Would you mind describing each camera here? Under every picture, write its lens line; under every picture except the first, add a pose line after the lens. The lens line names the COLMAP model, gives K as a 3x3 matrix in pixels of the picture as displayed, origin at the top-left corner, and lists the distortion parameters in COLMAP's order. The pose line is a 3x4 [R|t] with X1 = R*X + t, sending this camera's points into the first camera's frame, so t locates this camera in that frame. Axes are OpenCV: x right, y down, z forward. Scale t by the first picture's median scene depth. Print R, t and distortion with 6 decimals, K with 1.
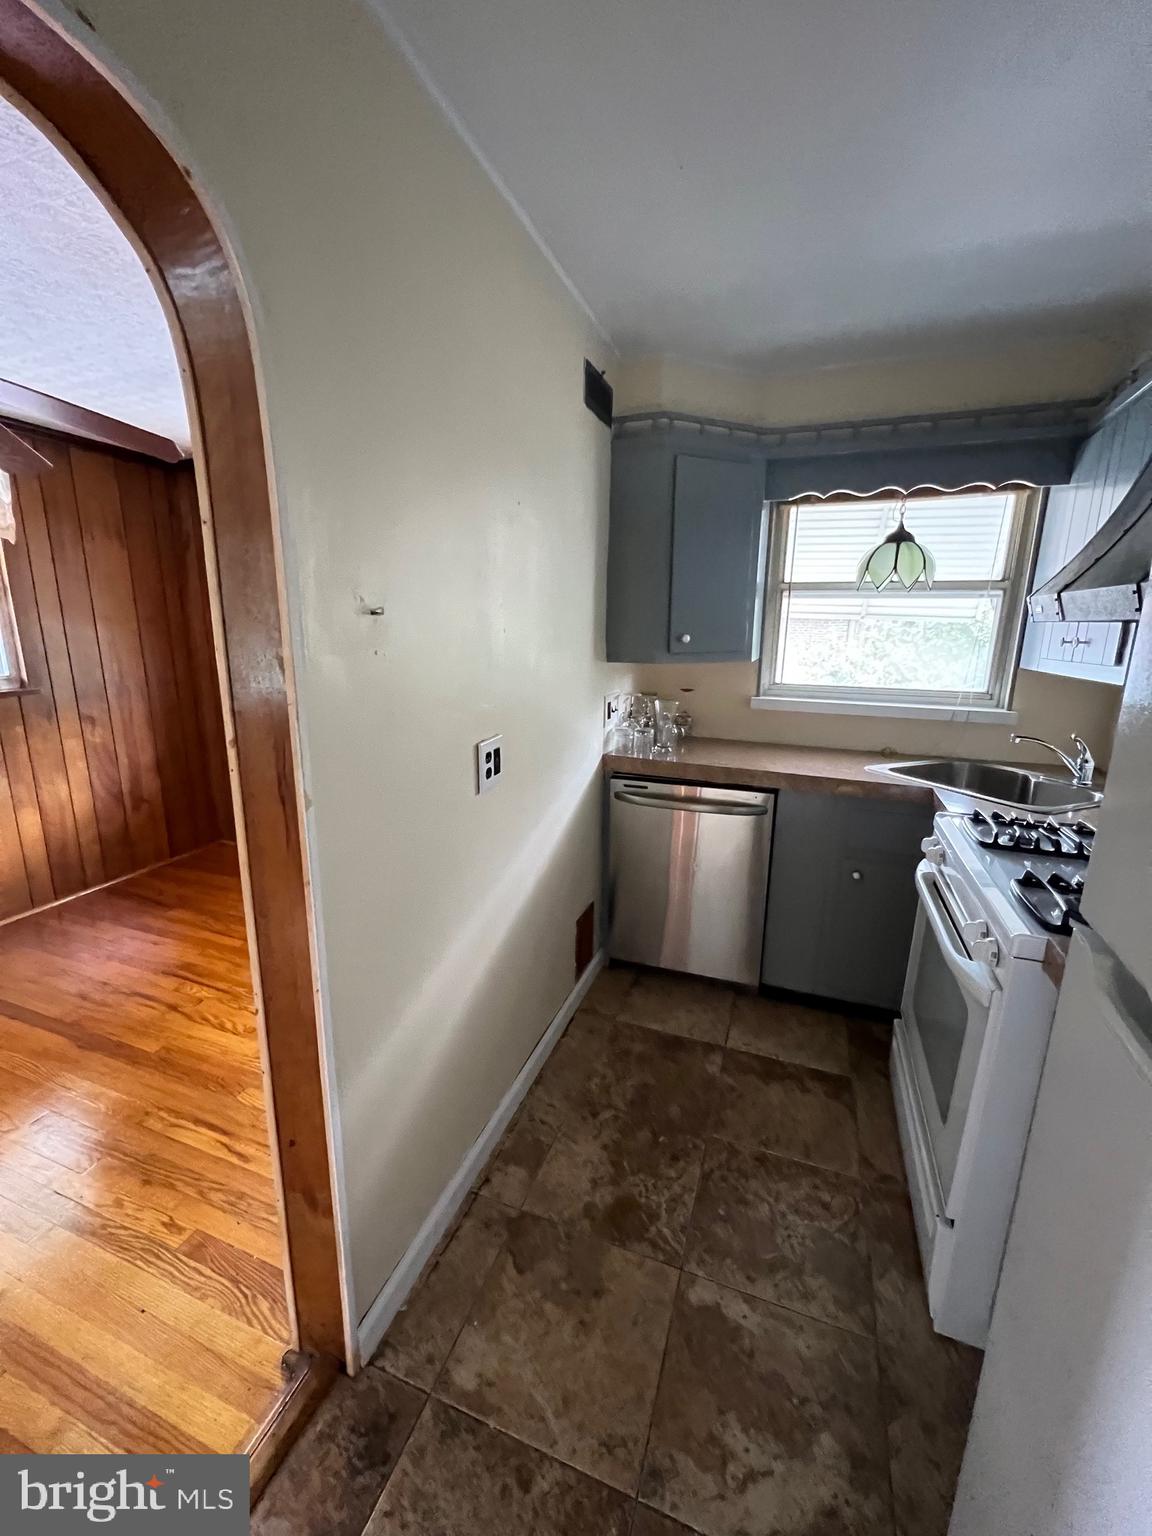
lens RADIAL K [[617.1, 0, 571.8], [0, 617.1, 765.6], [0, 0, 1]] dist [0.002220, 0.000486]
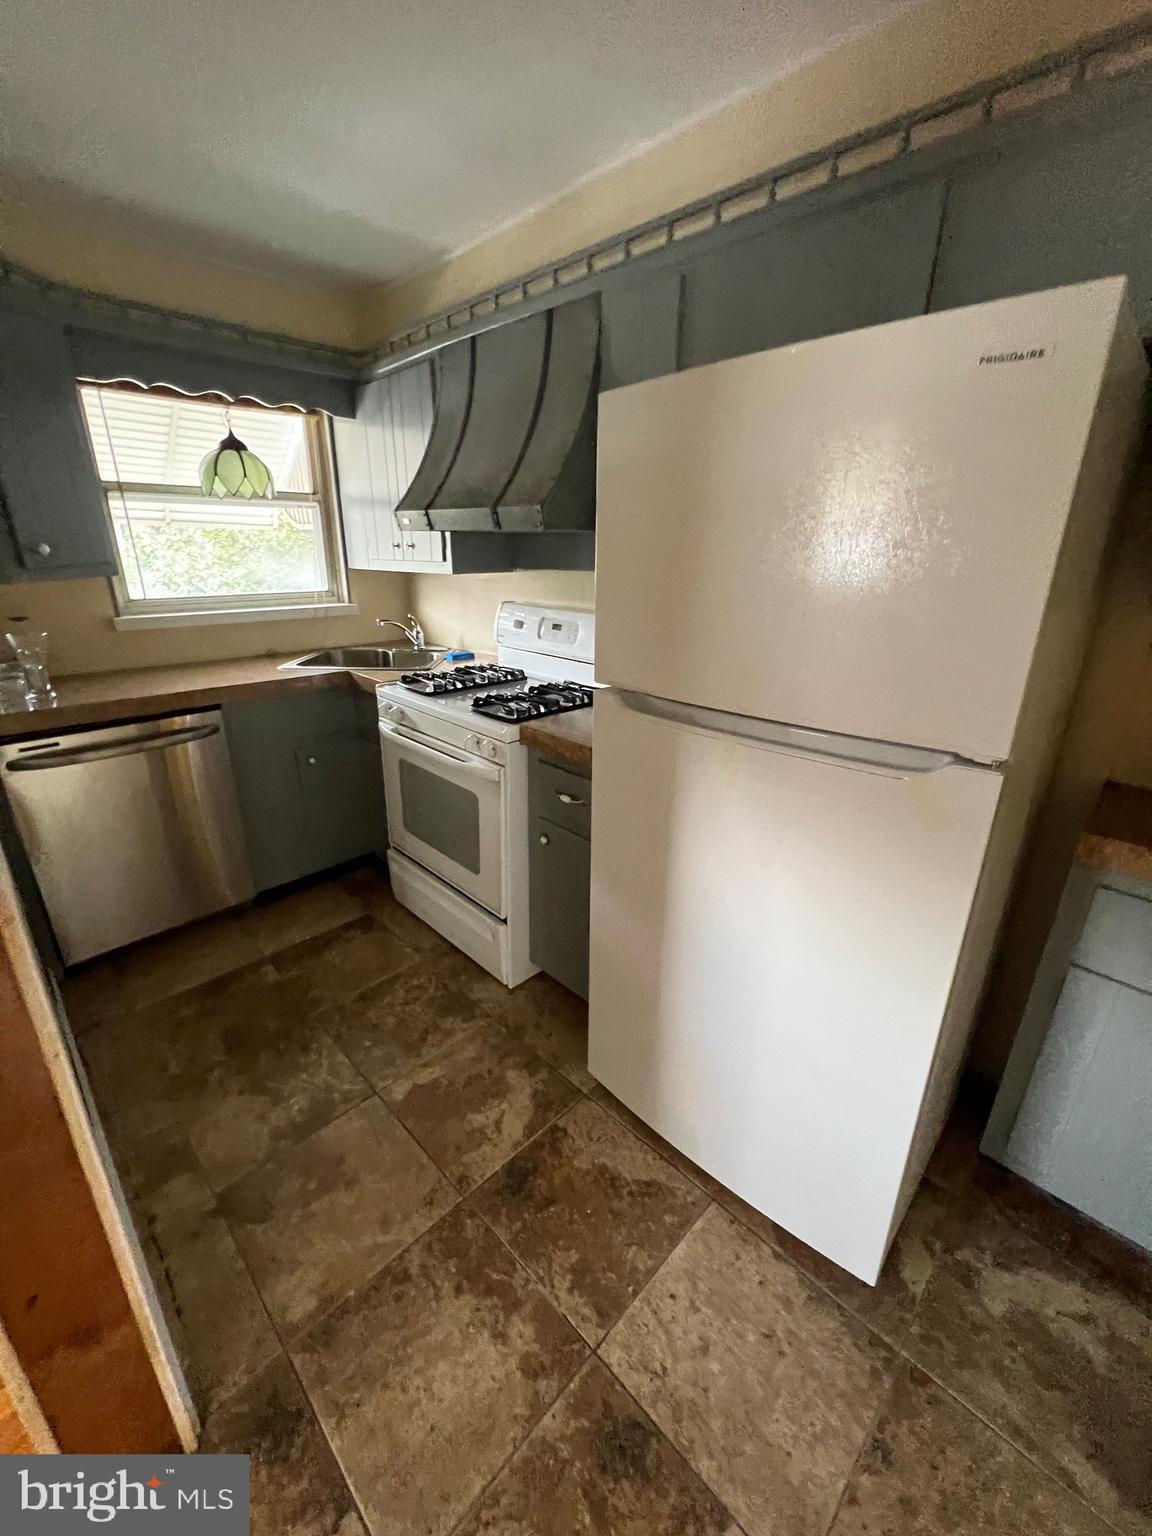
lens RADIAL K [[617.1, 0, 571.8], [0, 617.1, 765.6], [0, 0, 1]] dist [0.002220, 0.000486]
pose [[0.414993, -0.319389, 0.851922, -0.337358], [0.198778, 0.945566, 0.257667, -0.013323], [-0.887845, 0.062413, 0.455891, 0.054455]]
